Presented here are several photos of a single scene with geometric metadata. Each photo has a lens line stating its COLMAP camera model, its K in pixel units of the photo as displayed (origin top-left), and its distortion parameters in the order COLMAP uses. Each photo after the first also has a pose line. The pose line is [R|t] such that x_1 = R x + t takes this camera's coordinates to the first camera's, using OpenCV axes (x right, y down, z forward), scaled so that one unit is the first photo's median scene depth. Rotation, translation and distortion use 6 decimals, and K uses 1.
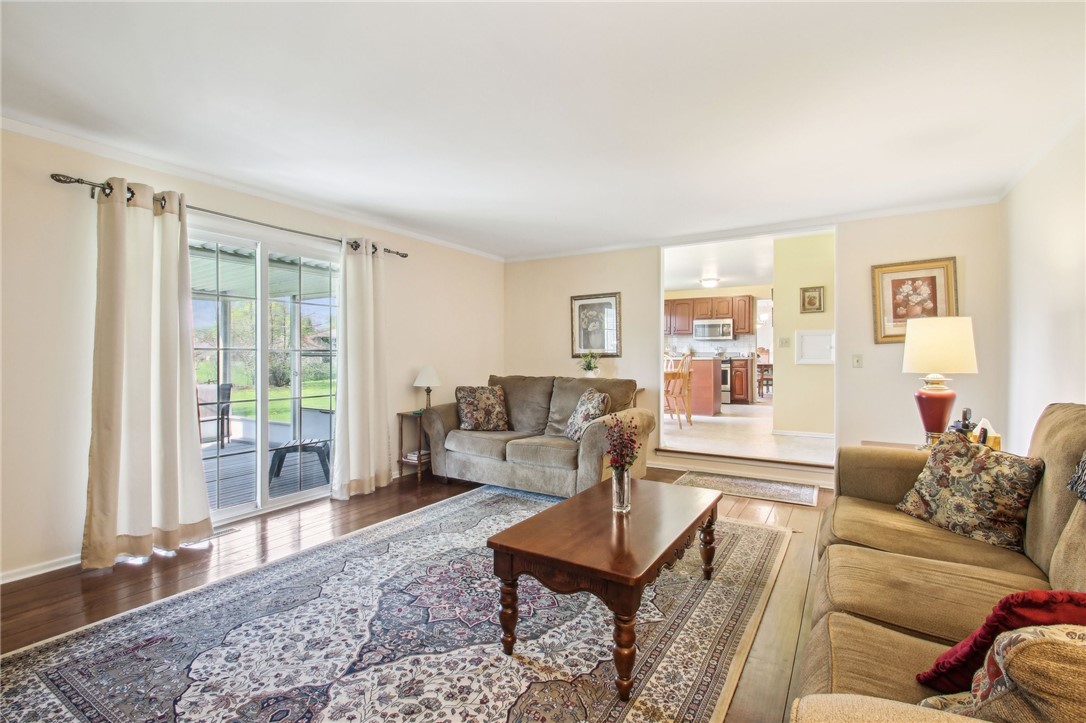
lens RADIAL K [[501.3, 0, 542.1], [0, 501.3, 341.8], [0, 0, 1]] dist [-0.001012, -0.000219]
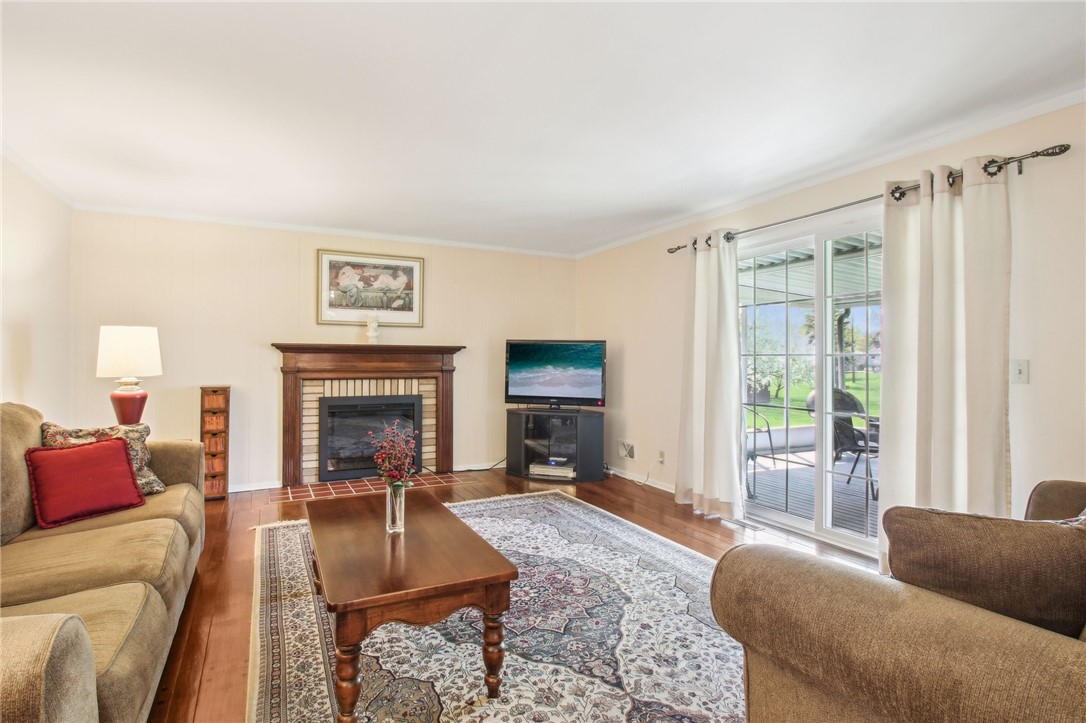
lens RADIAL K [[553.2, 0, 543.1], [0, 553.2, 373.9], [0, 0, 1]] dist [0.001784, 0.000216]
pose [[-0.528066, -0.002390, -0.849200, 0.747057], [-0.005434, 0.999985, 0.000564, 0.067816], [0.849186, 0.004912, -0.528071, 1.564662]]
